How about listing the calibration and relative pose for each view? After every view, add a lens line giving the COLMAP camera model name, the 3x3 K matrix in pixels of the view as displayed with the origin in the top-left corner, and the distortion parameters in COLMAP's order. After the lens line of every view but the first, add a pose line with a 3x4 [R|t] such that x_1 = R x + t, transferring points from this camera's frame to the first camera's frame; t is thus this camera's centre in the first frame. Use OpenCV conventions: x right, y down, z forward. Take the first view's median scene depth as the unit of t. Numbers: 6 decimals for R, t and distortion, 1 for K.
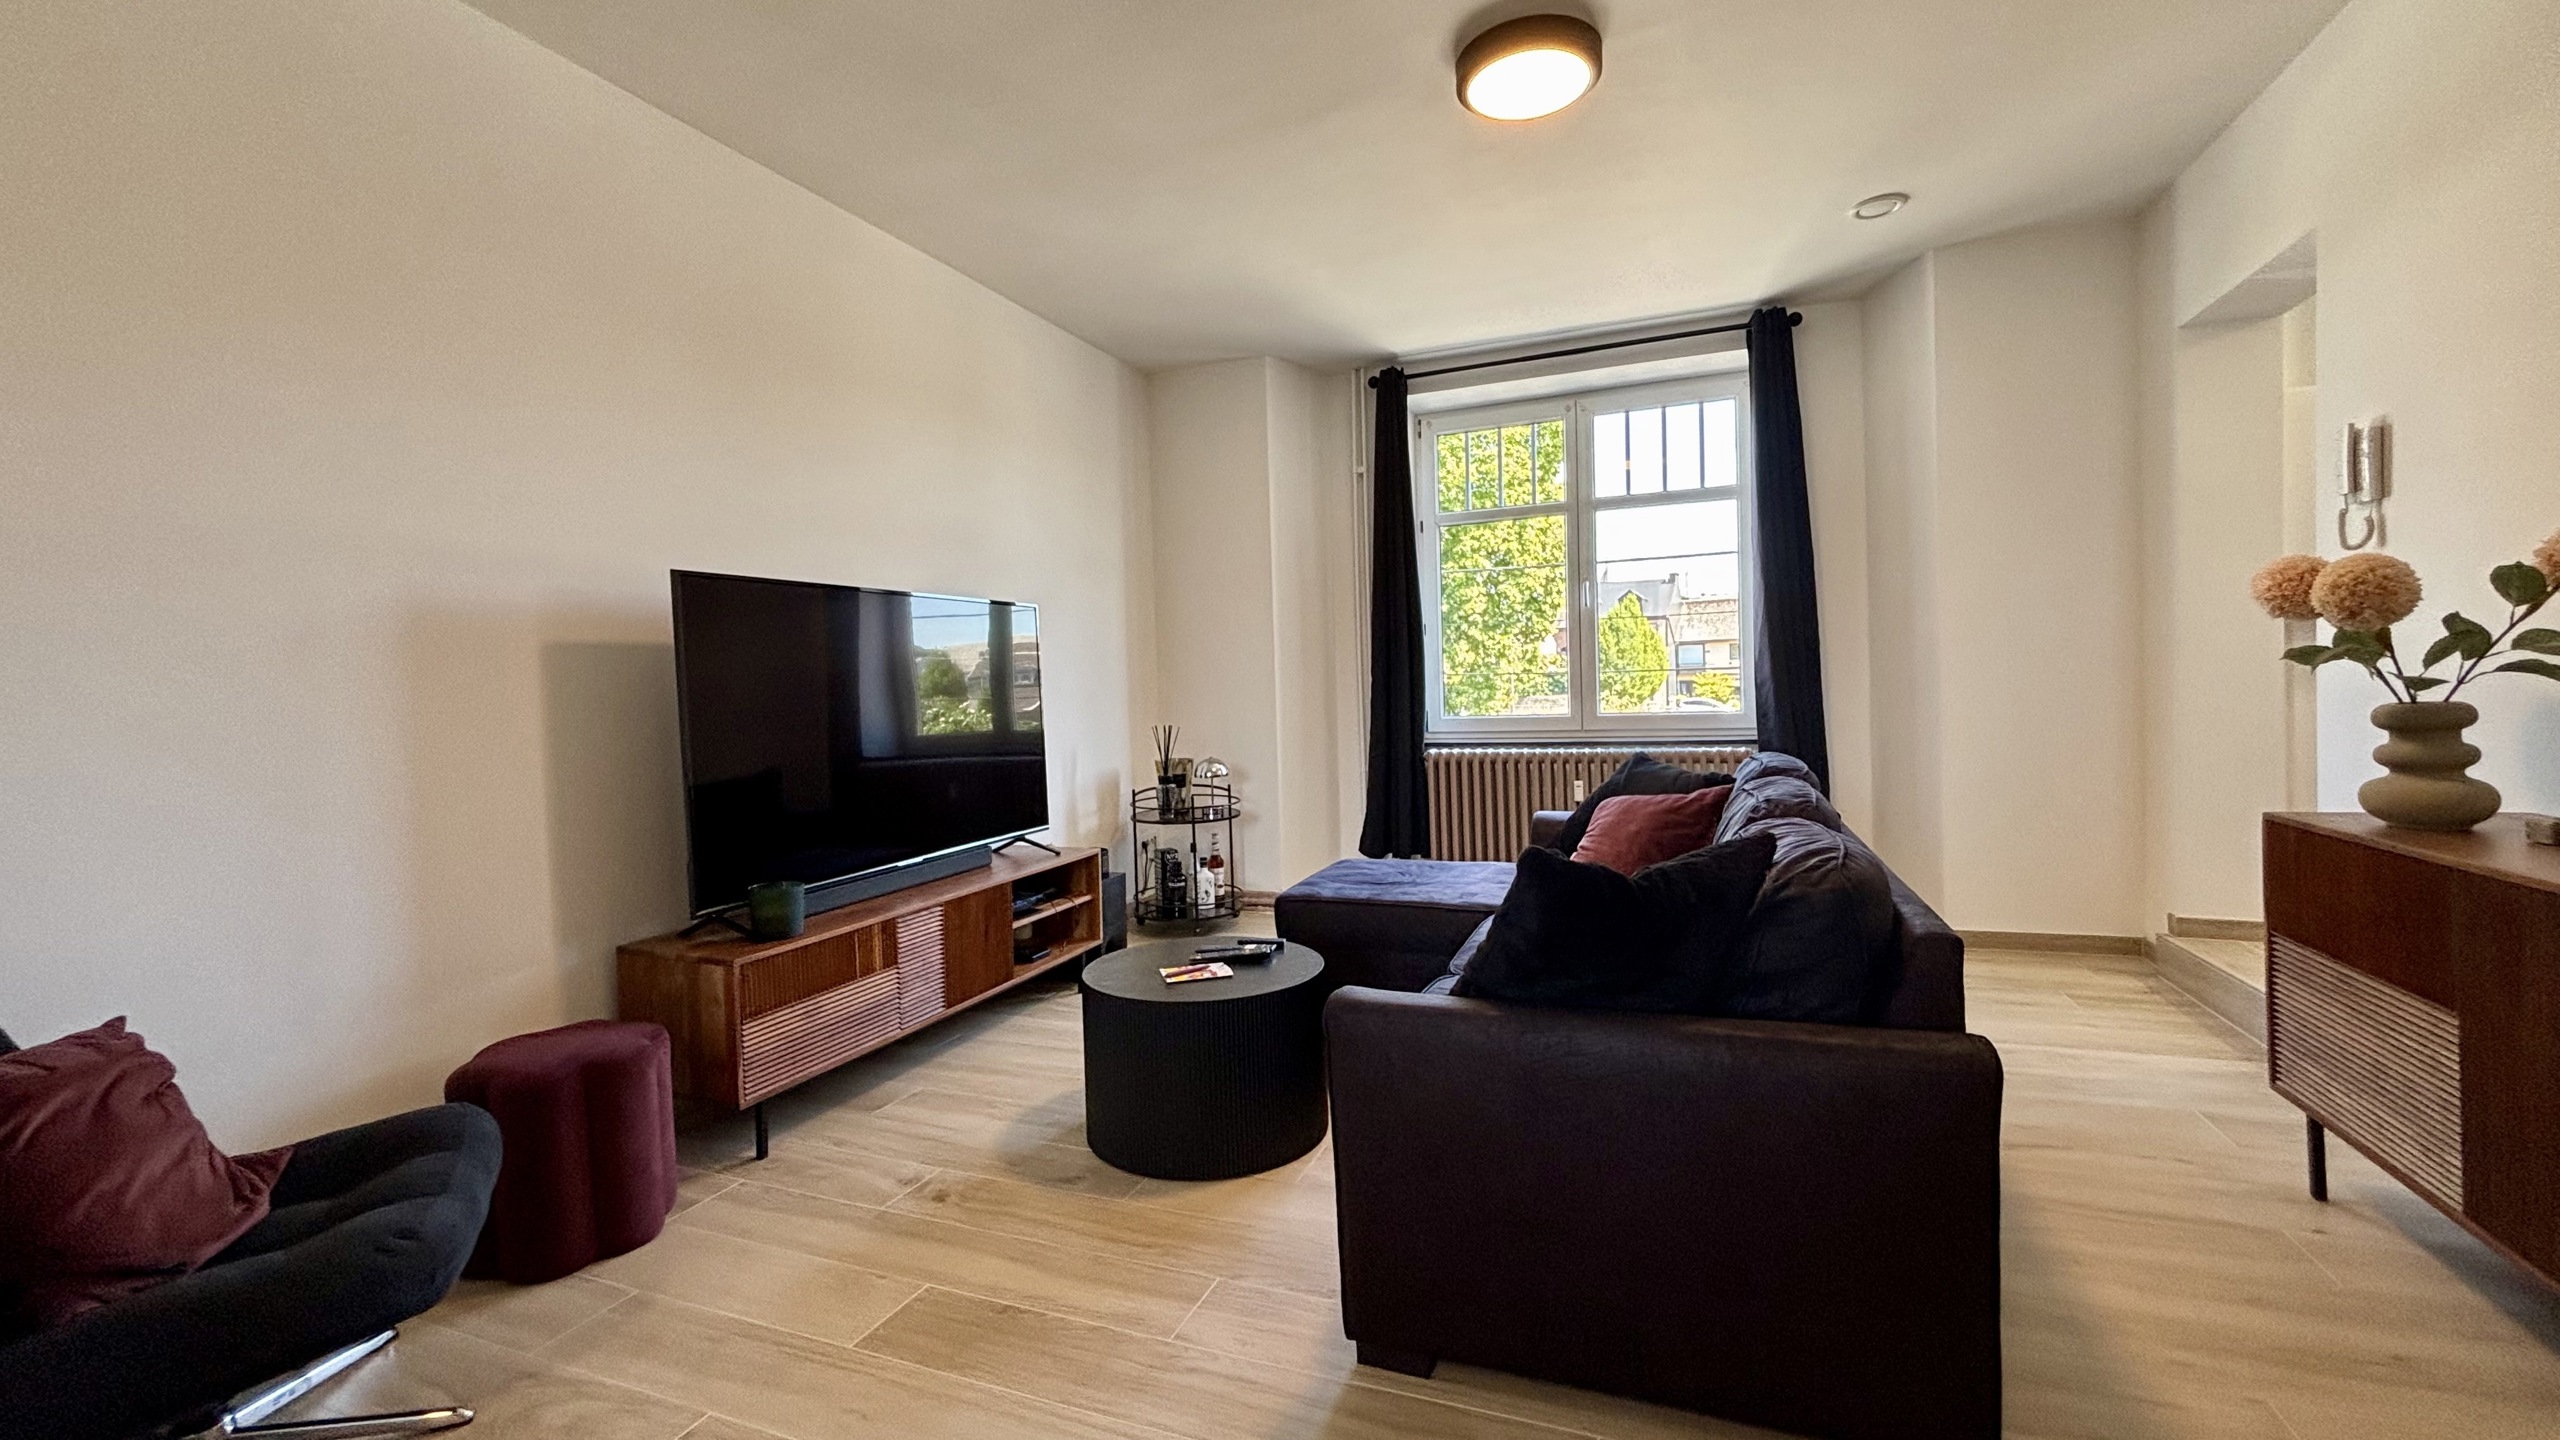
lens RADIAL K [[1016.2, 0, 1272.1], [0, 1016.2, 726.7], [0, 0, 1]] dist [-0.012553, -0.000247]
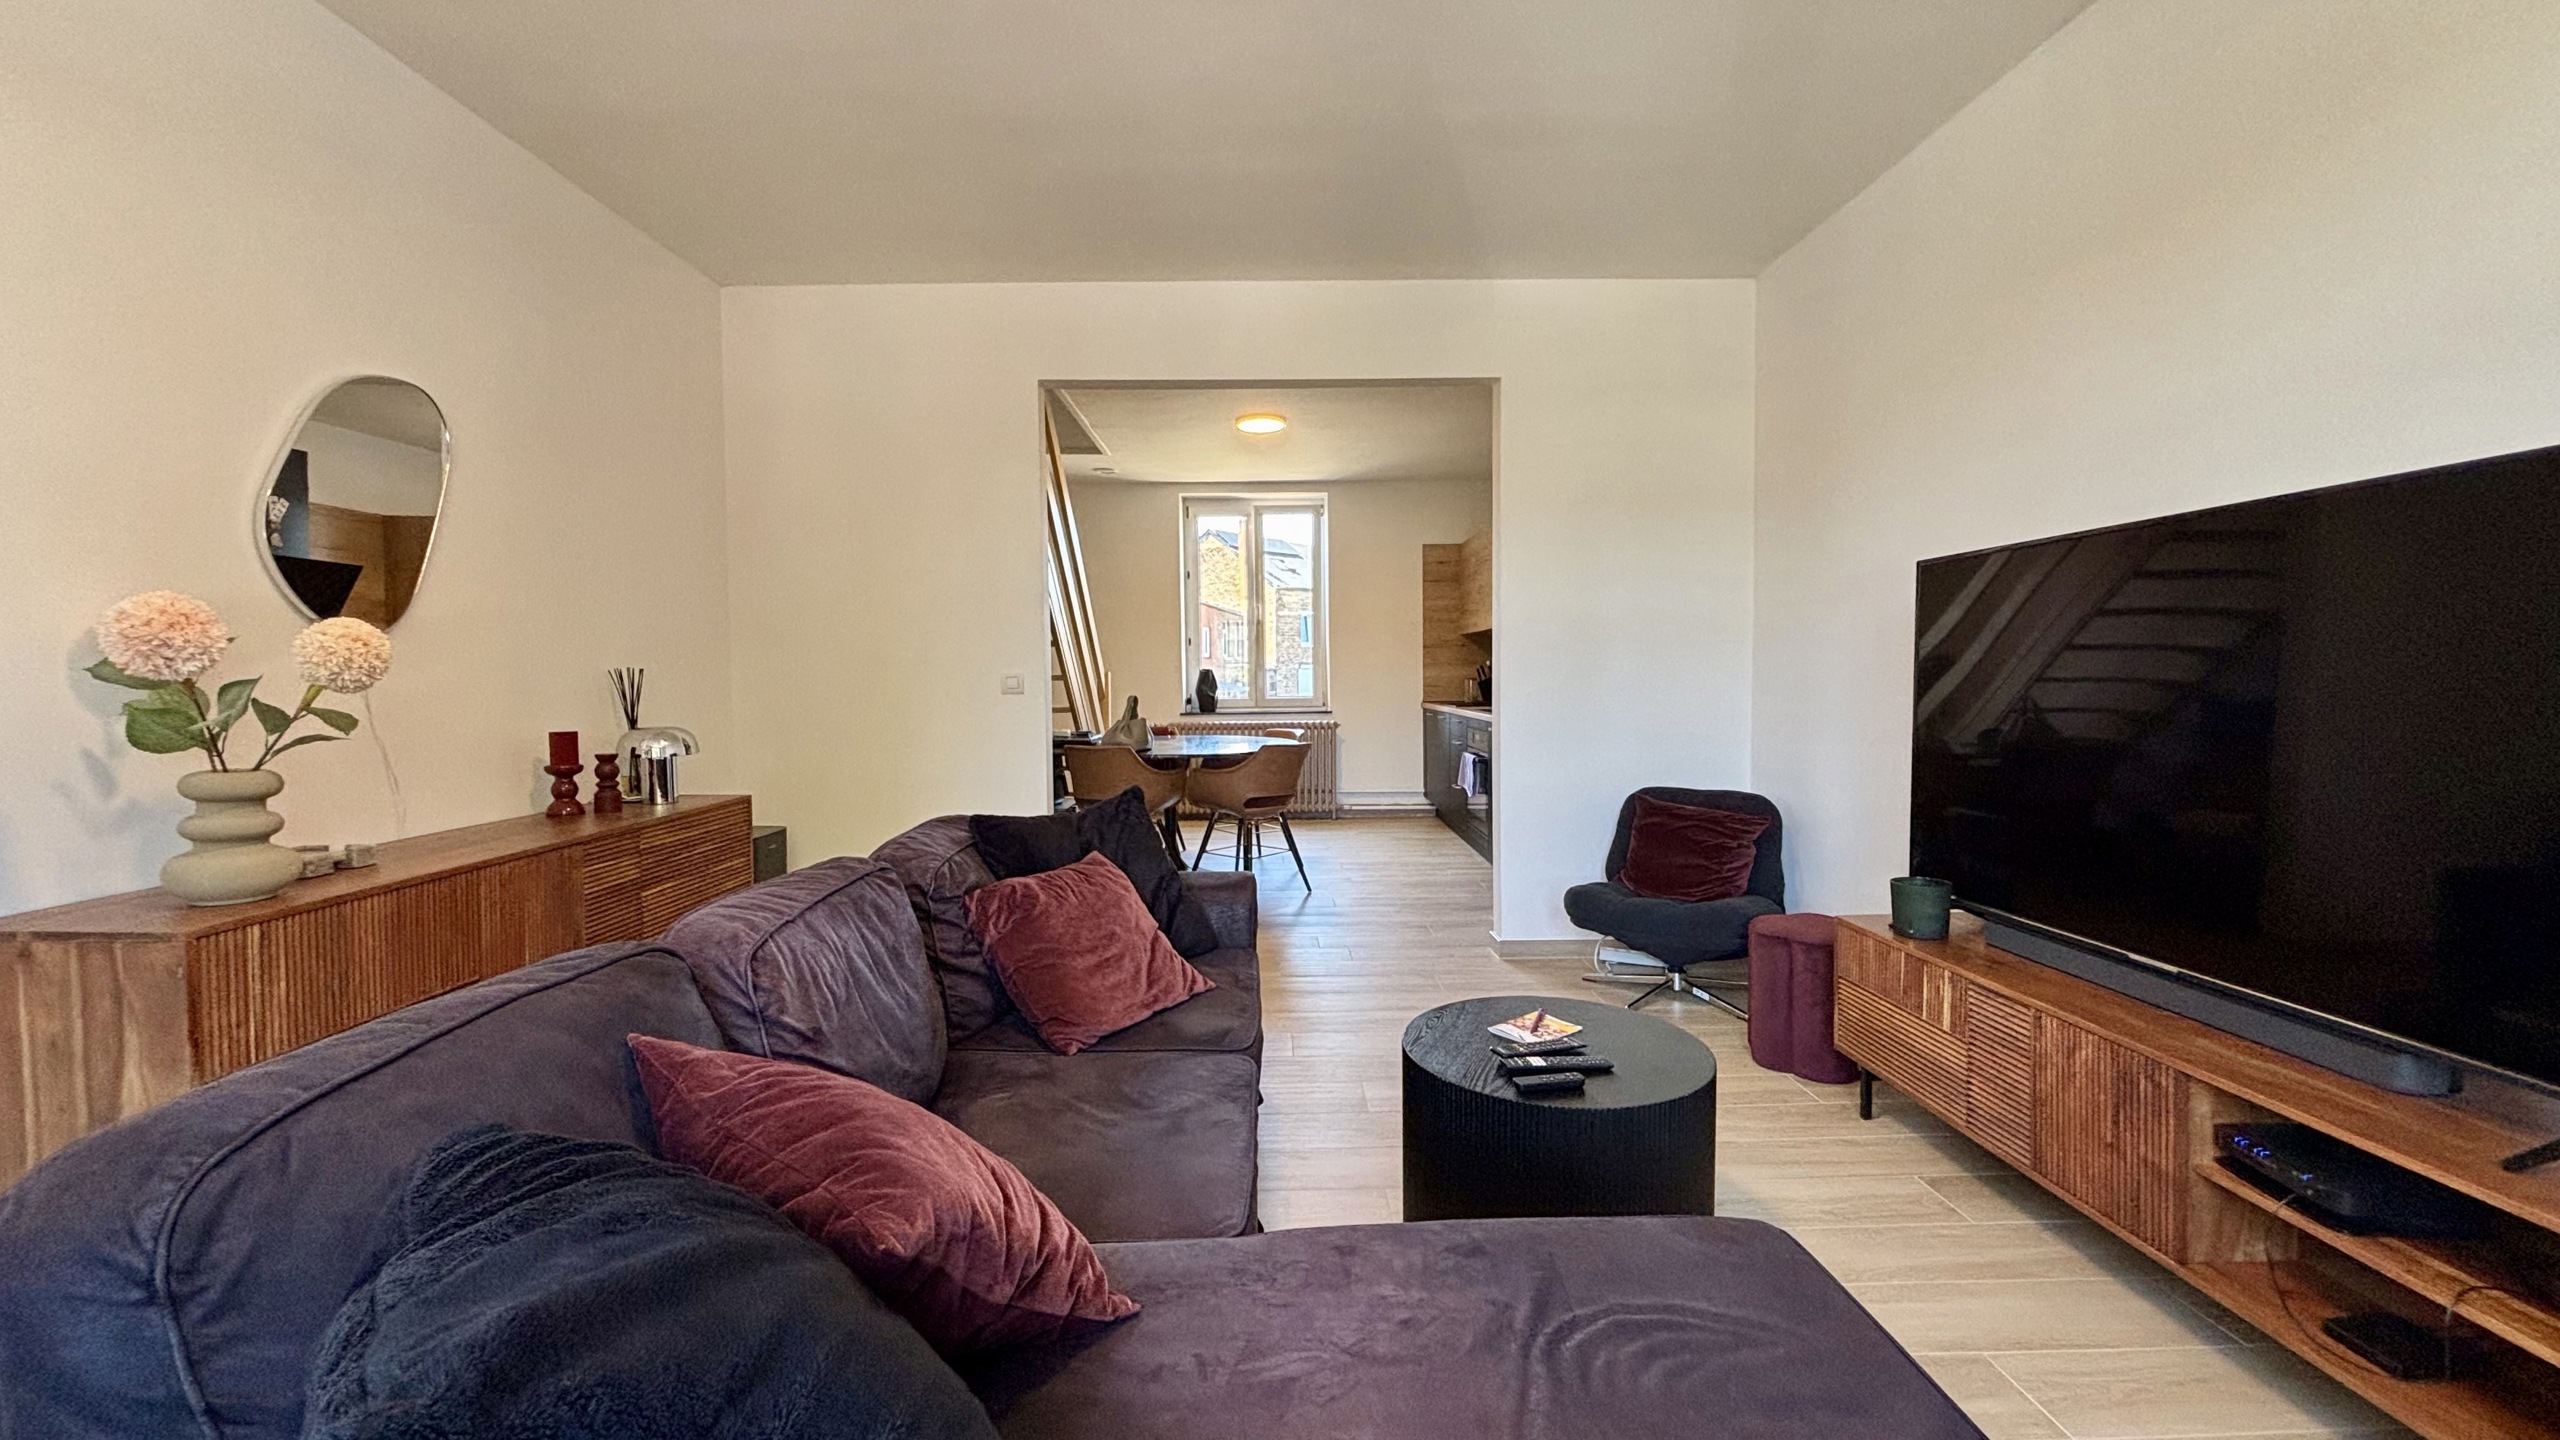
lens RADIAL K [[1016.2, 0, 1287.8], [0, 1016.2, 708.9], [0, 0, 1]] dist [-0.012553, -0.000247]
pose [[-0.917432, 0.063206, -0.392841, 0.235638], [0.030304, 0.995534, 0.089405, -0.059582], [0.396737, 0.070119, -0.915250, 0.911999]]
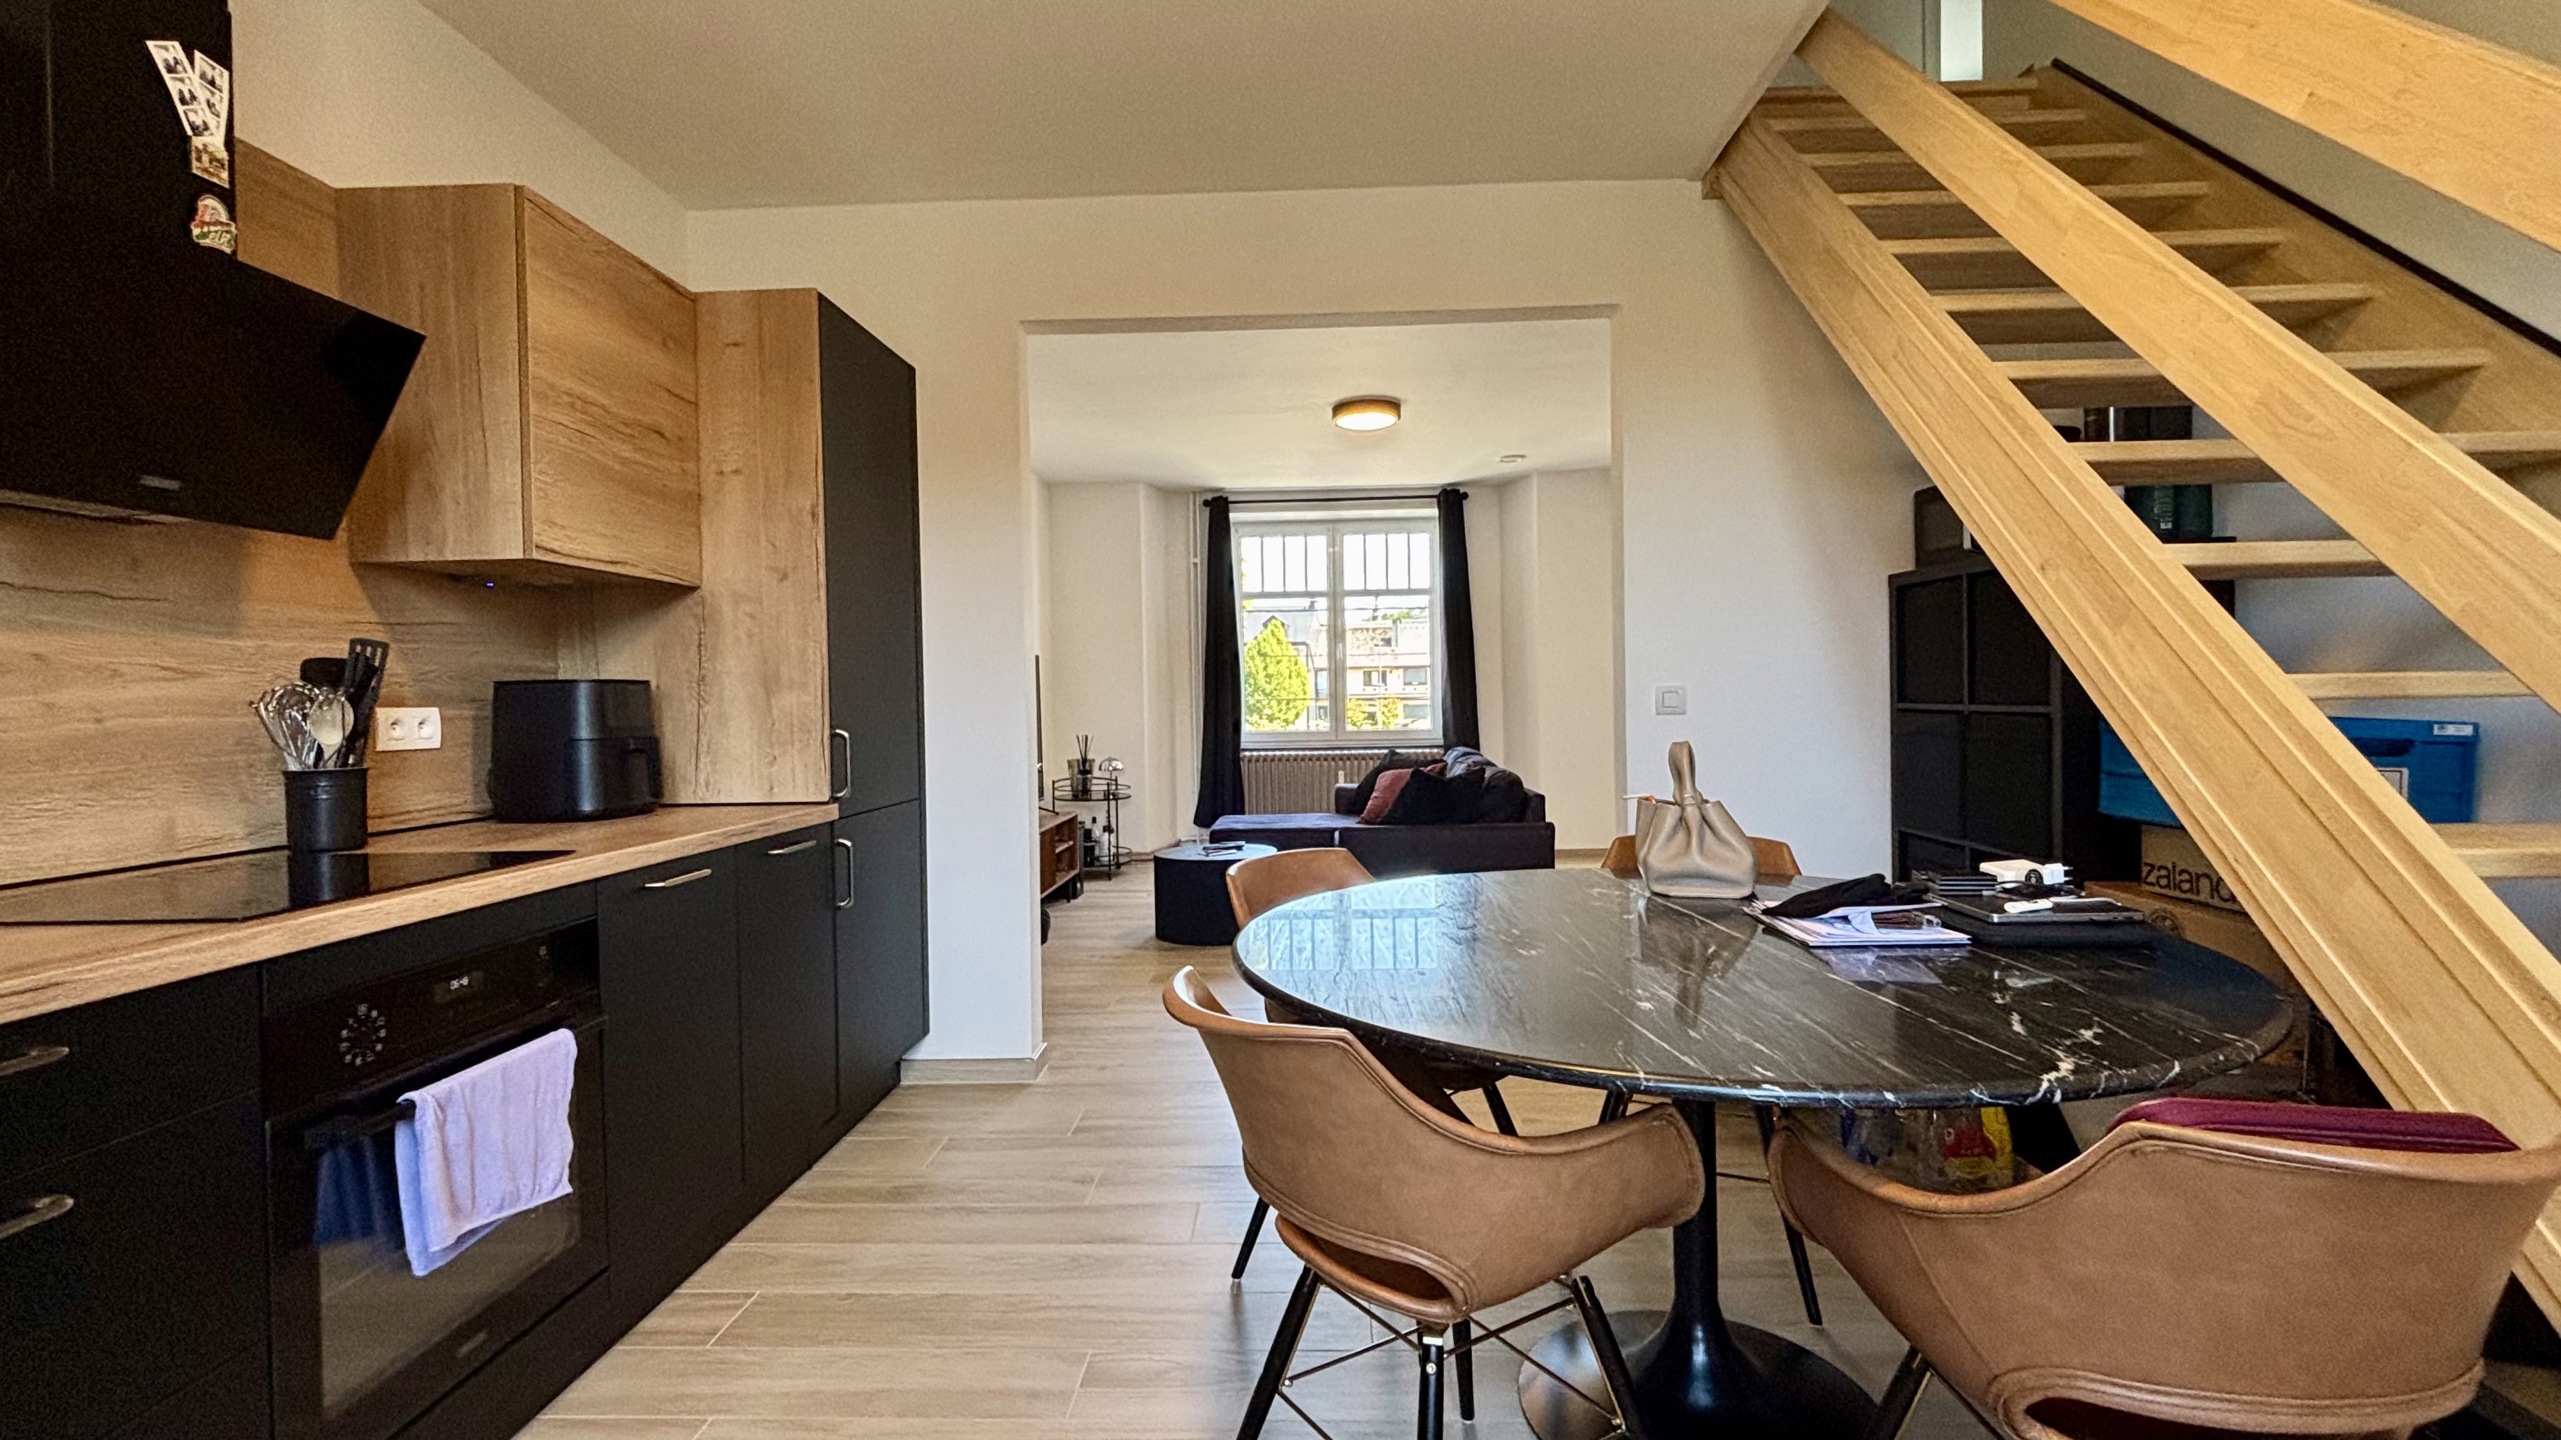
lens RADIAL K [[1080.1, 0, 1285.9], [0, 1080.1, 705.9], [0, 0, 1]] dist [-0.000838, -0.000019]
pose [[0.939393, 0.016242, 0.342458, -0.347855], [-0.001841, 0.999102, -0.042333, 0.022762], [-0.342838, 0.039137, 0.938579, -0.535677]]
